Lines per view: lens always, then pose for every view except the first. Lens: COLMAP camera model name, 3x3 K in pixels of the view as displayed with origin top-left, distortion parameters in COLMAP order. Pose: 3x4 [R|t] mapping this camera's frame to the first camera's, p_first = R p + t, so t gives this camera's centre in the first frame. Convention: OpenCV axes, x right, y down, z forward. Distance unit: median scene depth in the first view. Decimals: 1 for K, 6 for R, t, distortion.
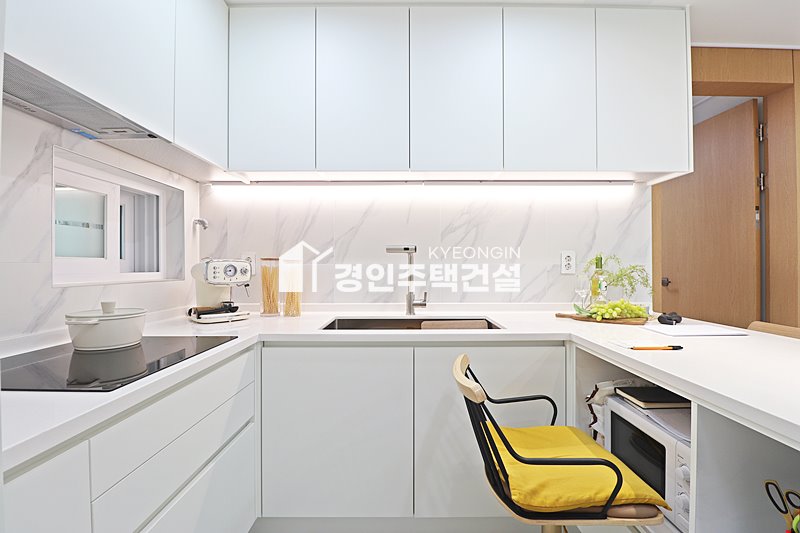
lens RADIAL K [[373.0, 0, 403.0], [0, 373.0, 263.6], [0, 0, 1]] dist [0.001300, -0.008984]
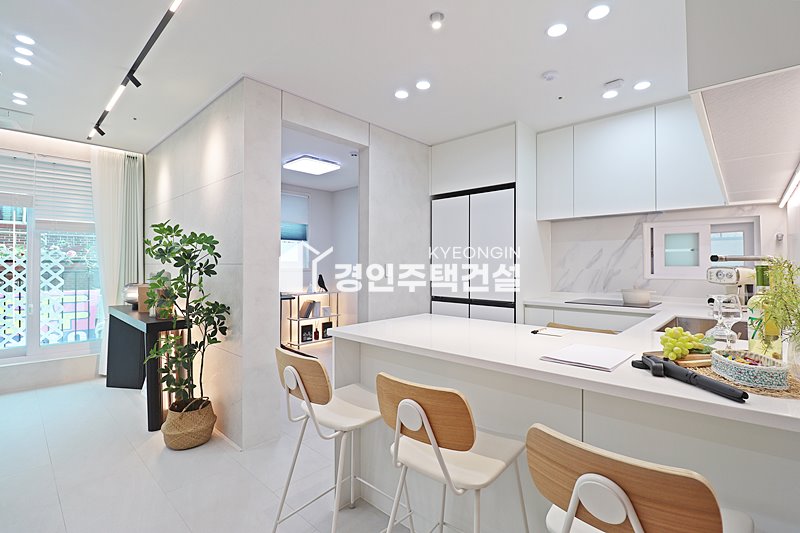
lens RADIAL K [[373.0, 0, 403.0], [0, 373.0, 263.6], [0, 0, 1]] dist [0.001300, -0.008984]
pose [[-0.685263, 0.000003, -0.728296, 1.193199], [0.007889, 0.999941, -0.007418, -0.018597], [0.728253, -0.010829, -0.685222, 0.903514]]
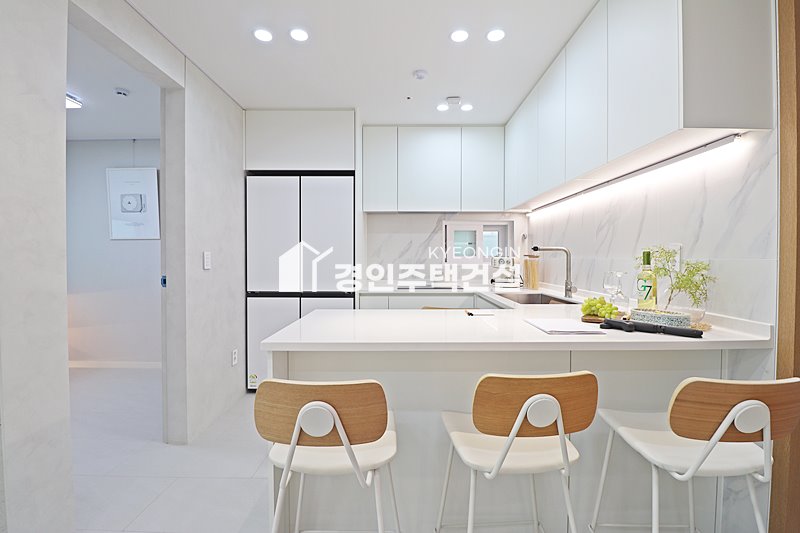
lens RADIAL K [[373.0, 0, 403.0], [0, 373.0, 263.6], [0, 0, 1]] dist [0.001300, -0.008984]
pose [[-0.010282, 0.018476, -0.999776, 1.276385], [0.008388, 0.999796, 0.018391, -0.008769], [0.999912, -0.008197, -0.010435, 0.406547]]
